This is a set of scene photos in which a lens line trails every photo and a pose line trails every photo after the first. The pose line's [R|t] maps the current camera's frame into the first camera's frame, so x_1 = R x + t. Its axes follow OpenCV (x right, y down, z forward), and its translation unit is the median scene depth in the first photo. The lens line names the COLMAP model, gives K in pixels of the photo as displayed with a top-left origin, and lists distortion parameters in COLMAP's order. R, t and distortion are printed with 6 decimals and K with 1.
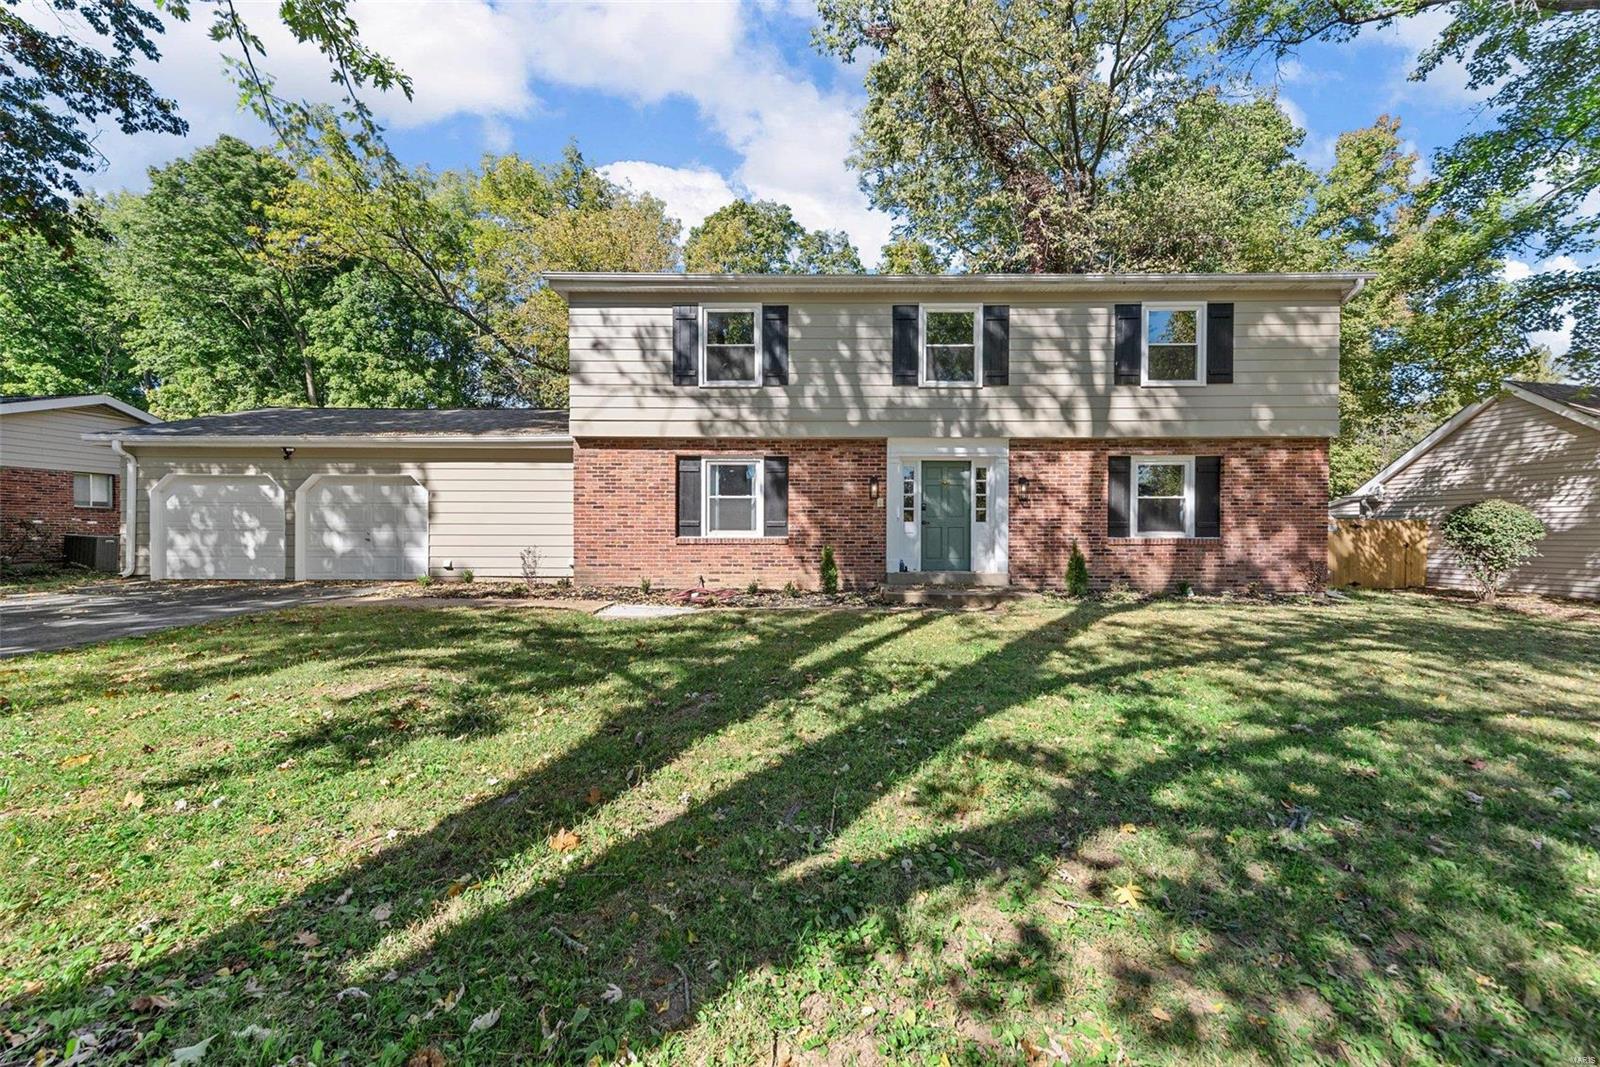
lens RADIAL K [[638.1, 0, 794.4], [0, 638.1, 539.5], [0, 0, 1]] dist [0.008056, -0.000066]
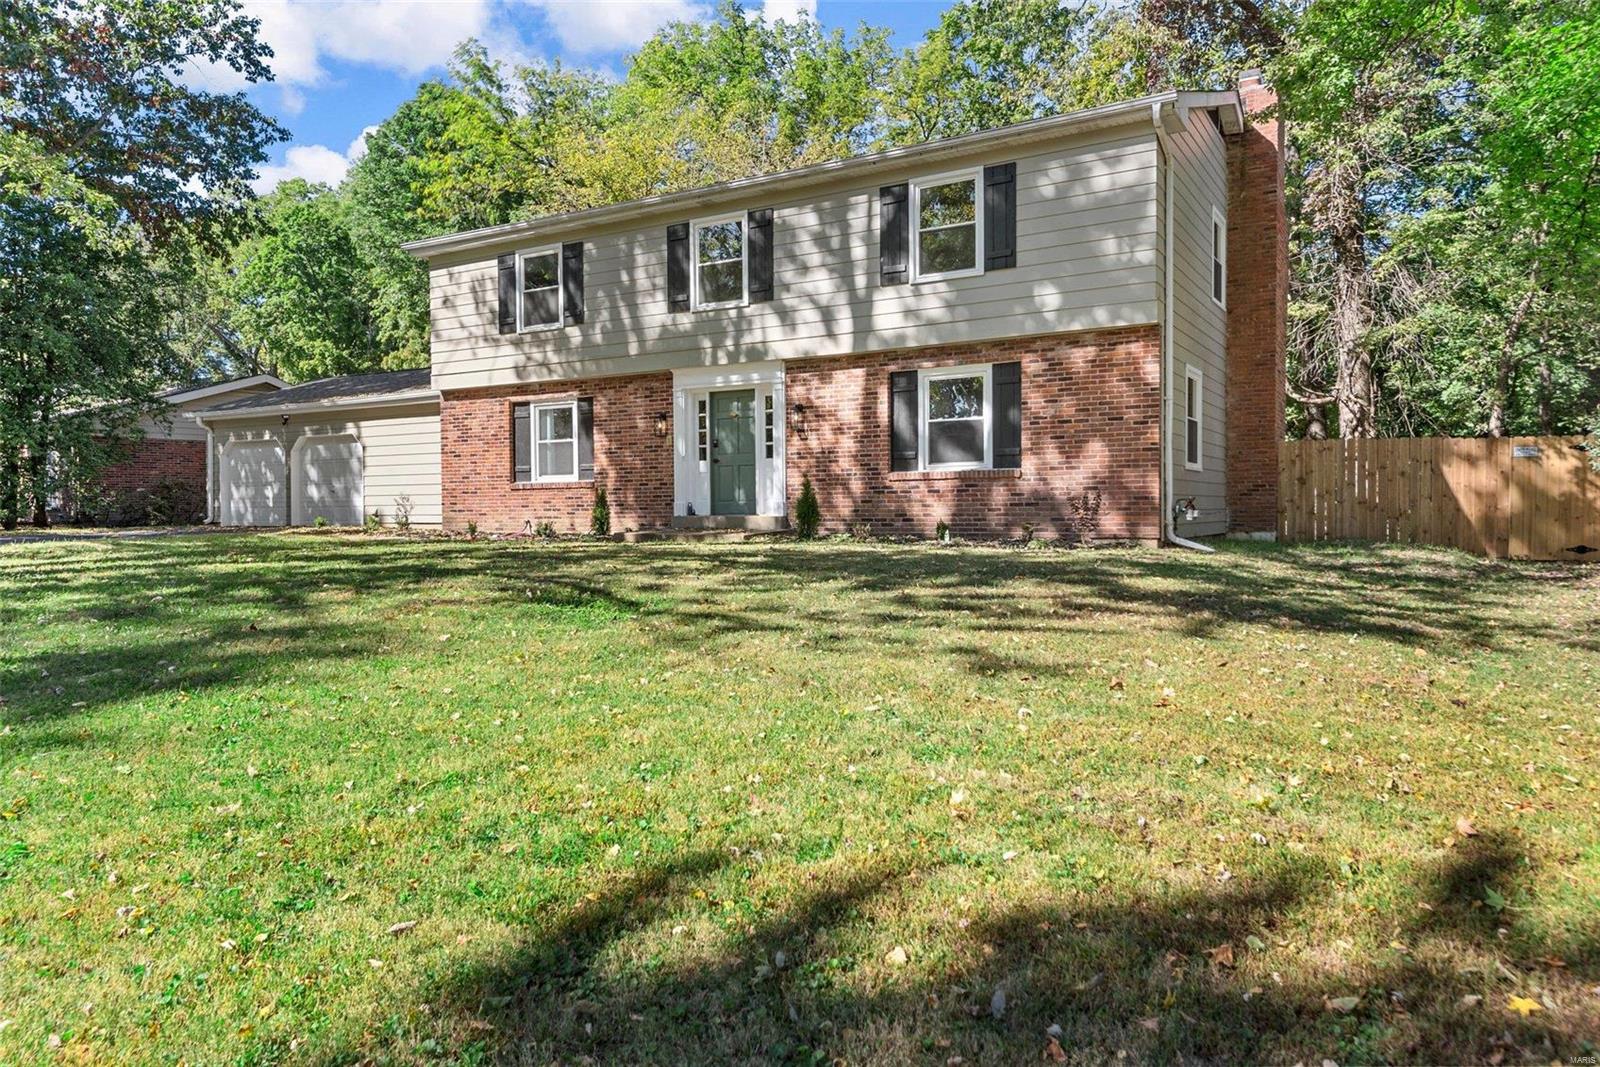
lens RADIAL K [[1061.5, 0, 808.4], [0, 1061.5, 534.0], [0, 0, 1]] dist [0.003464, -0.000920]
pose [[0.863684, 0.002601, -0.504027, 1.089980], [0.004268, 0.999913, 0.012473, 0.059381], [0.504016, -0.012924, 0.863598, -0.222182]]
